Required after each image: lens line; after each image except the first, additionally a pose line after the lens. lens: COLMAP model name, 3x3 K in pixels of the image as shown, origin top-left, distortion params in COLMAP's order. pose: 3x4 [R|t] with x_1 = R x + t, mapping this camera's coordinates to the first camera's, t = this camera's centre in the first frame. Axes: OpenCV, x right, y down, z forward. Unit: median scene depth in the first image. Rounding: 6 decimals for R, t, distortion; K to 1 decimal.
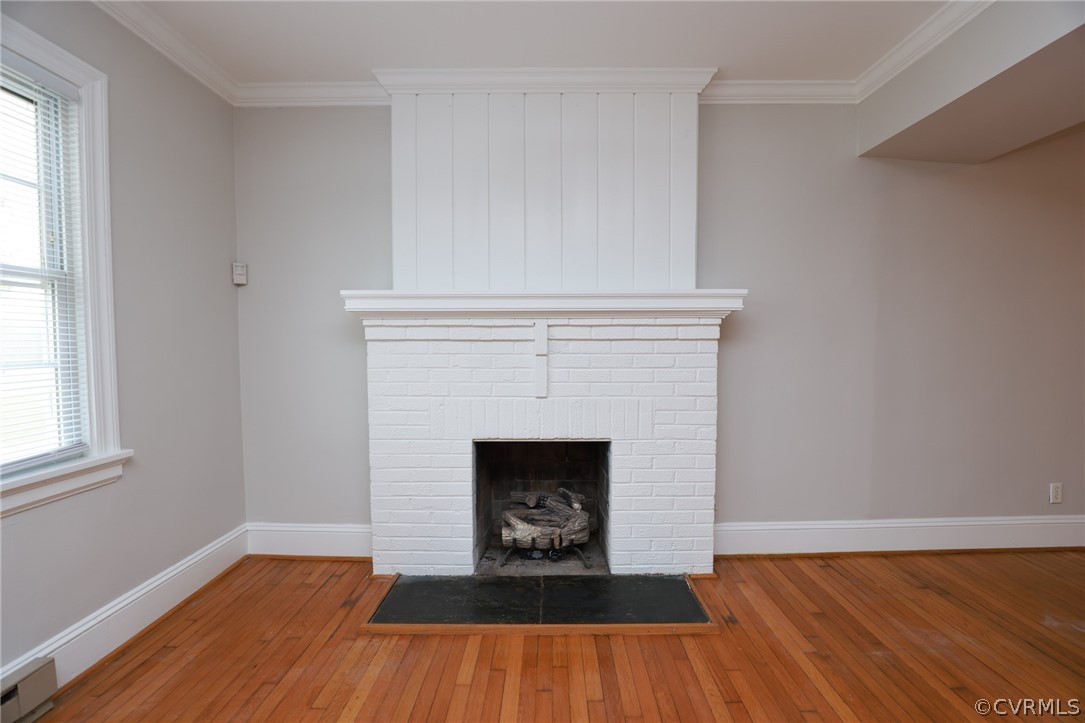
lens RADIAL K [[497.2, 0, 549.5], [0, 497.2, 365.2], [0, 0, 1]] dist [-0.035950, 0.007475]
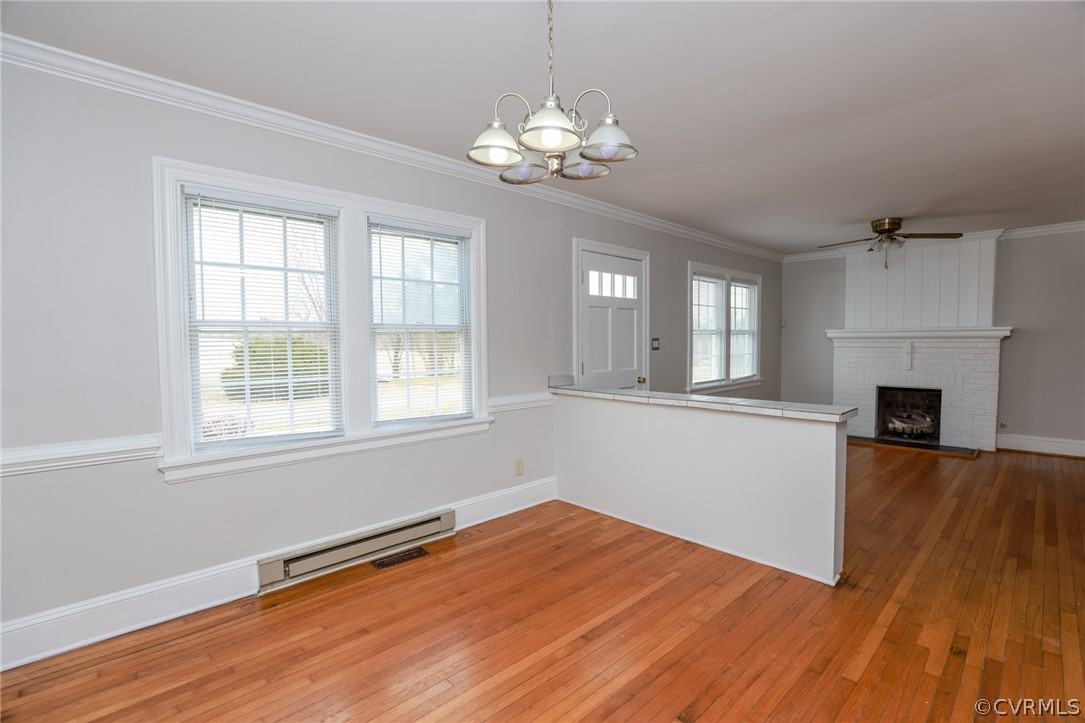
lens RADIAL K [[497.2, 0, 549.5], [0, 497.2, 365.2], [0, 0, 1]] dist [-0.035950, 0.007475]
pose [[0.696480, 0.032676, -0.716832, 0.489646], [-0.026920, 0.999449, 0.019403, 0.039973], [0.717071, 0.005784, 0.696976, -2.022647]]
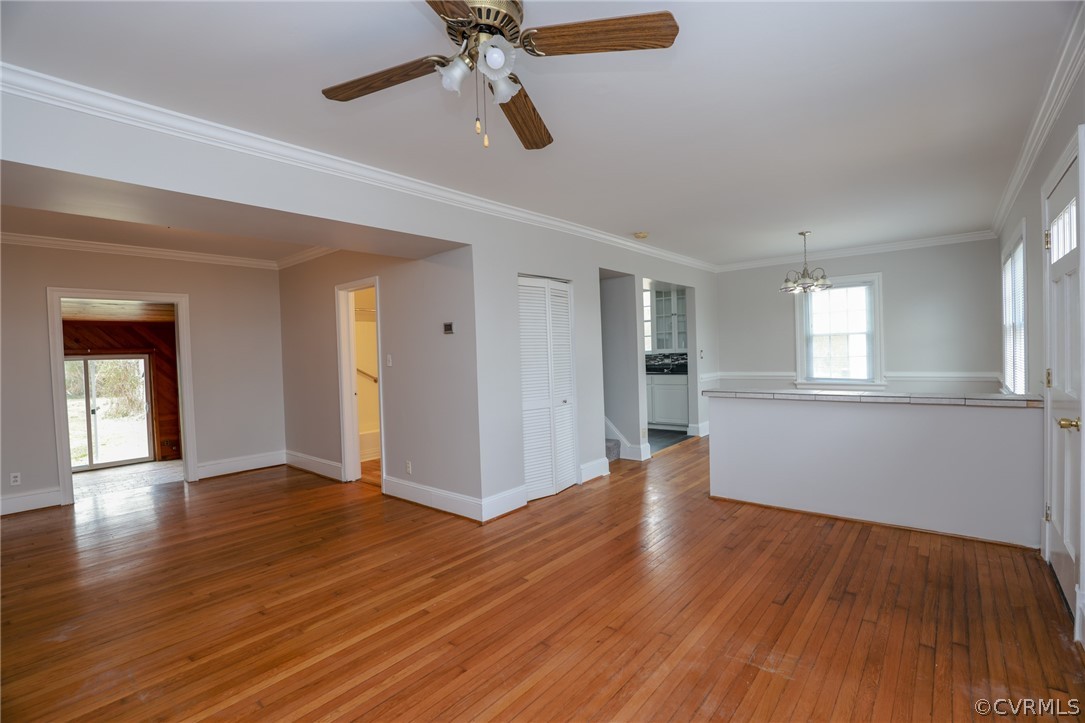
lens RADIAL K [[492.1, 0, 542.5], [0, 492.1, 361.5], [0, 0, 1]] dist [-0.022337, 0.000316]
pose [[-0.765489, 0.017201, 0.643219, -0.494035], [0.067426, 0.996283, 0.053601, -0.095243], [-0.639907, 0.084401, -0.763803, 0.874663]]
